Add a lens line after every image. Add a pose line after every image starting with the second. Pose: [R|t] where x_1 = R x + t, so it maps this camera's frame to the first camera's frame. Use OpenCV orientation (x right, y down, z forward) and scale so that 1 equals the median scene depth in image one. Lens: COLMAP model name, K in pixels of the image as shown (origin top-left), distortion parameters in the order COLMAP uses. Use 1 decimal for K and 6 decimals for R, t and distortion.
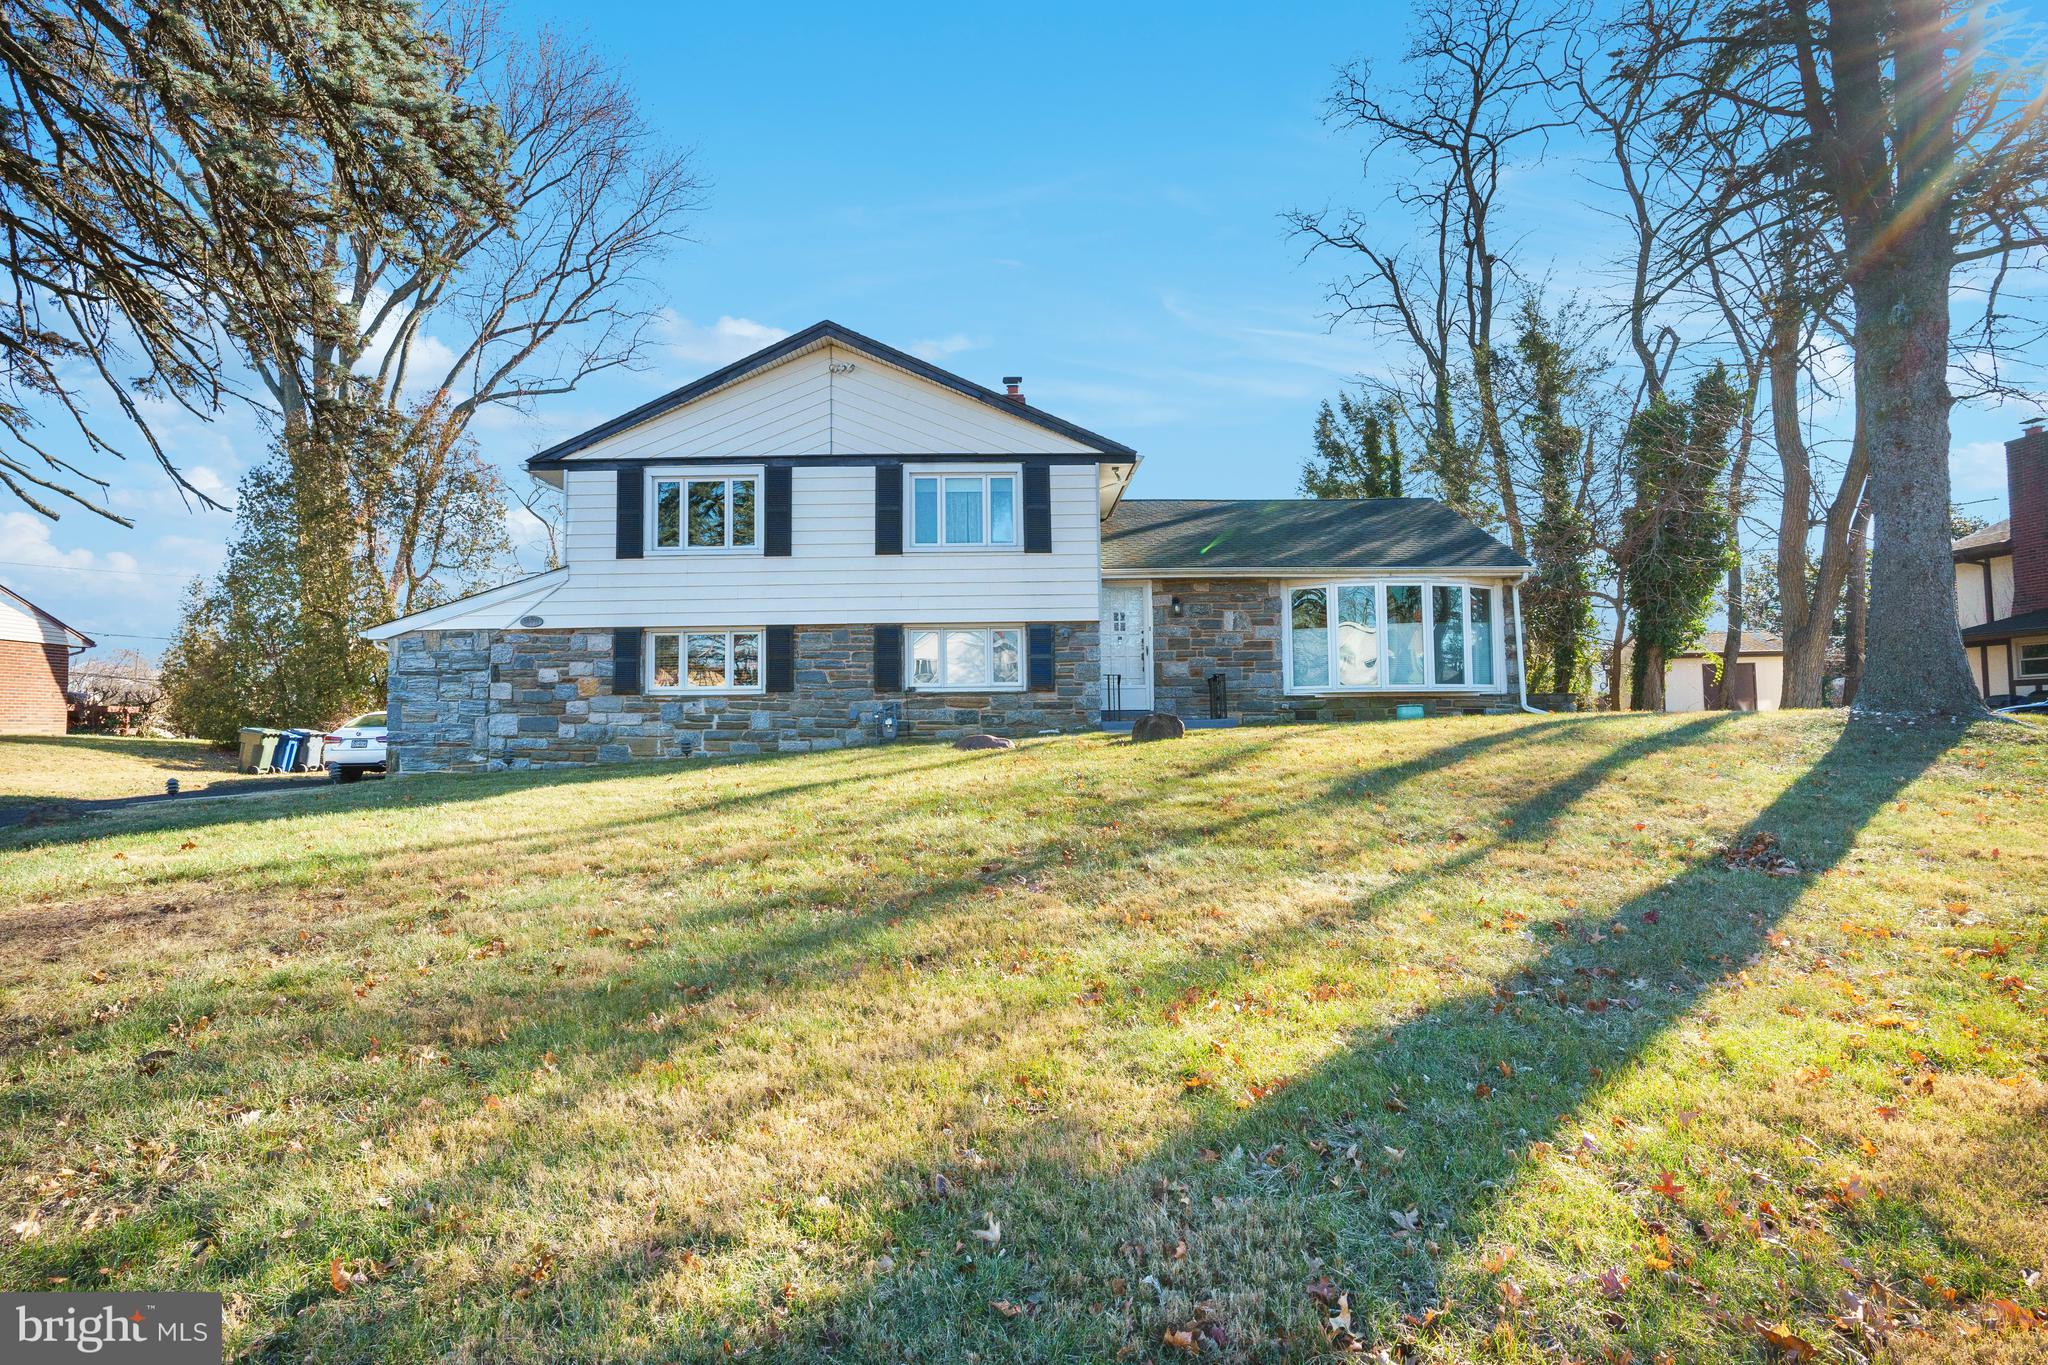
lens RADIAL K [[1089.4, 0, 1024.0], [0, 1089.4, 682.5], [0, 0, 1]] dist [-0.082608, 0.062818]
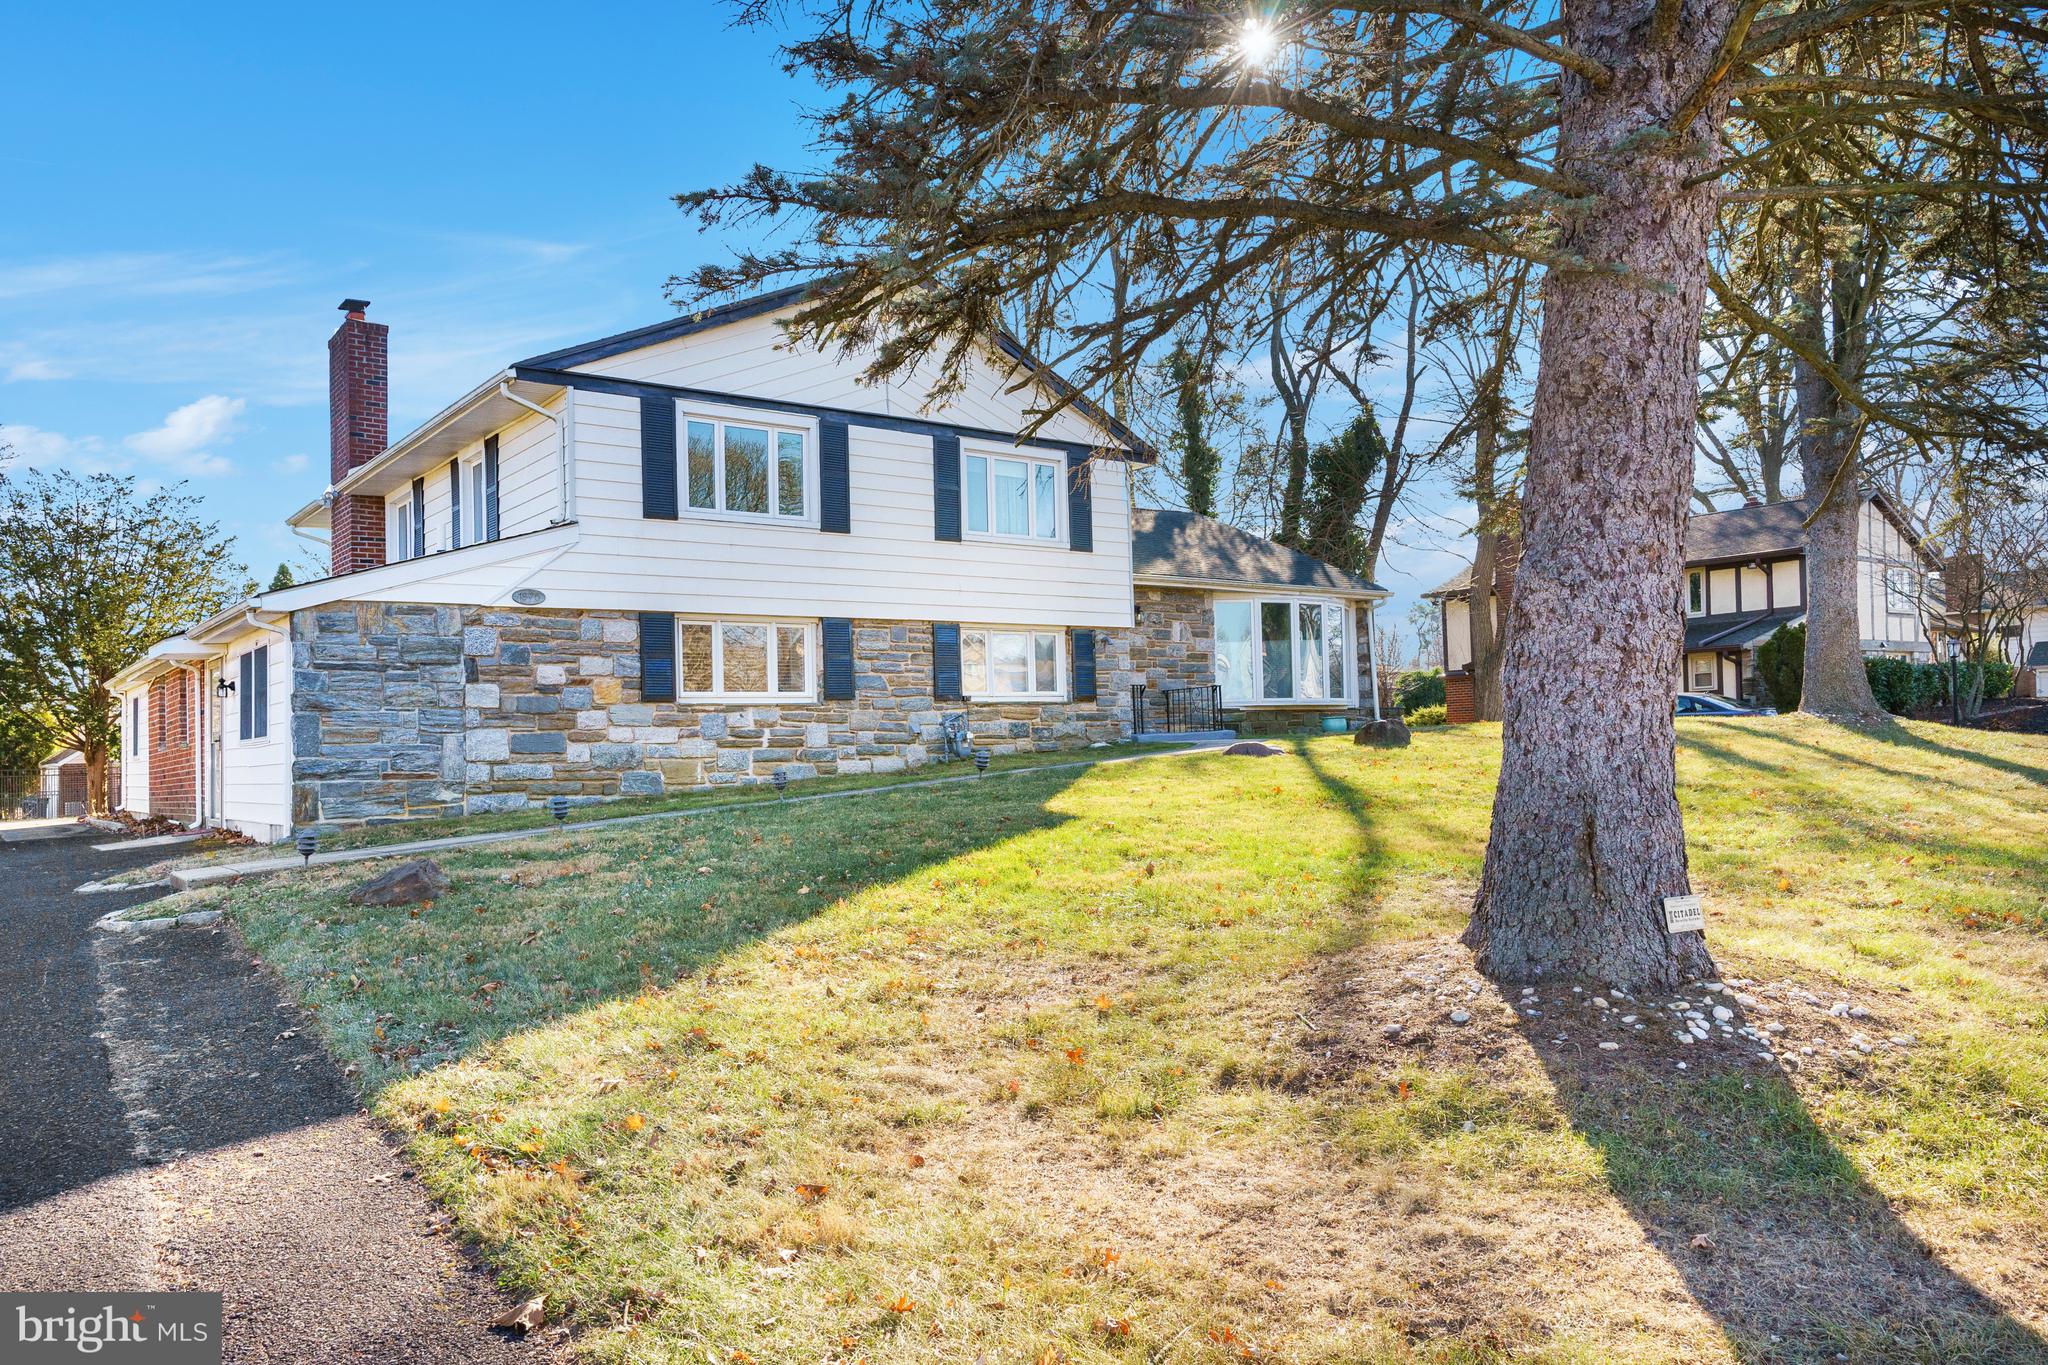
lens RADIAL K [[1417.7, 0, 1024.0], [0, 1417.7, 682.5], [0, 0, 1]] dist [-0.011894, 0.002561]
pose [[0.803548, 0.015102, 0.595048, -0.733812], [-0.005002, 0.999814, -0.018620, 0.014282], [-0.595219, 0.011985, 0.803474, 0.065807]]
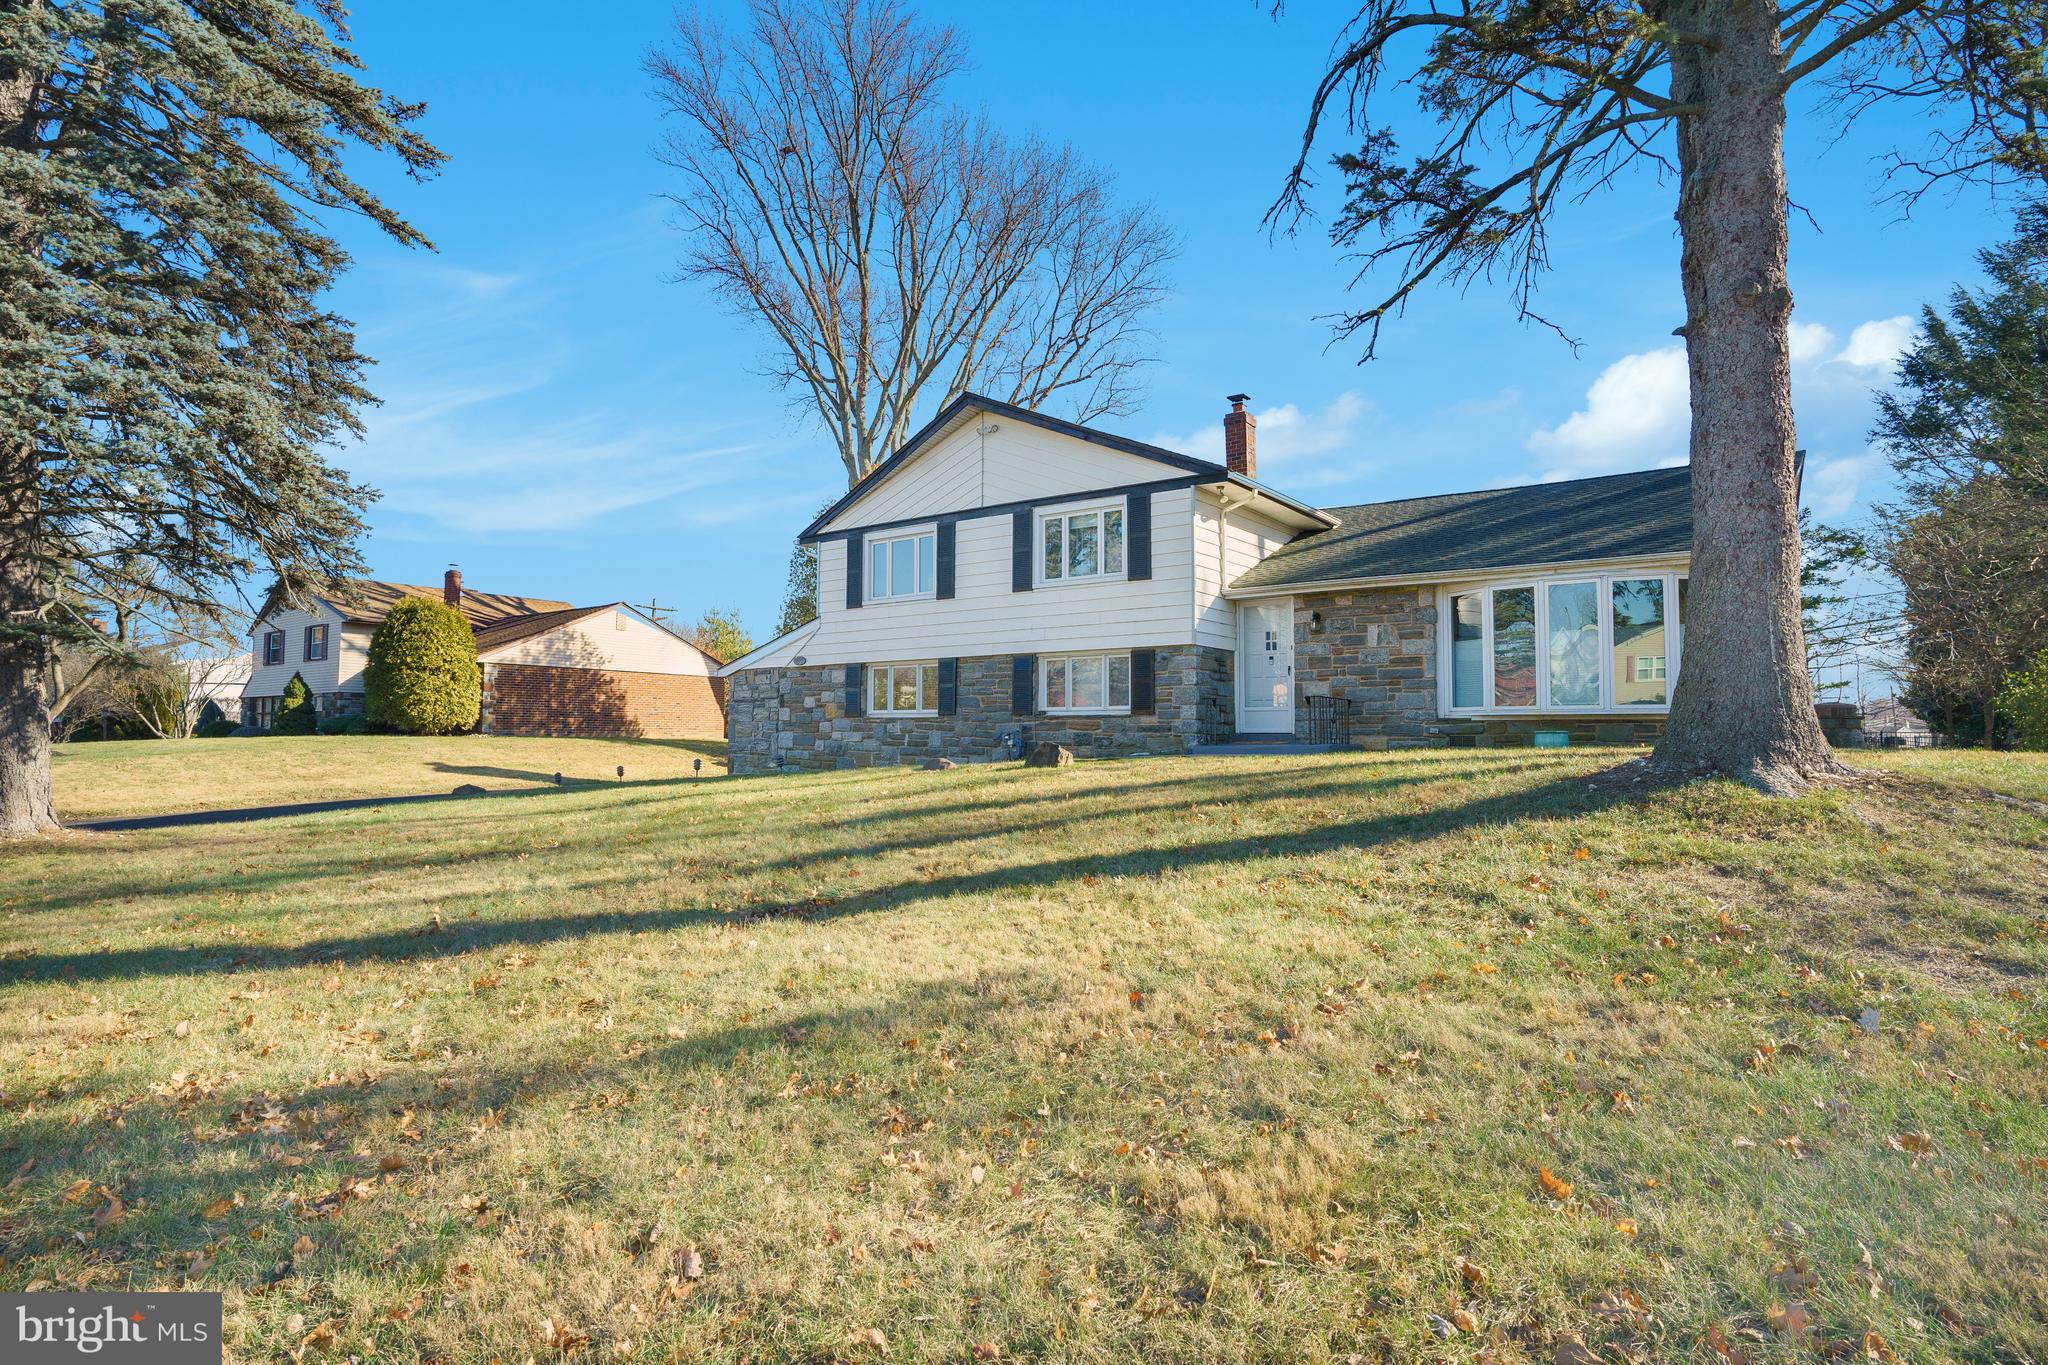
lens RADIAL K [[1089.4, 0, 1024.0], [0, 1089.4, 682.5], [0, 0, 1]] dist [-0.082608, 0.062818]
pose [[0.795118, -0.016688, -0.606225, 0.546018], [0.013000, 0.999861, -0.010473, -0.012911], [0.606315, 0.000446, 0.795224, 0.114822]]
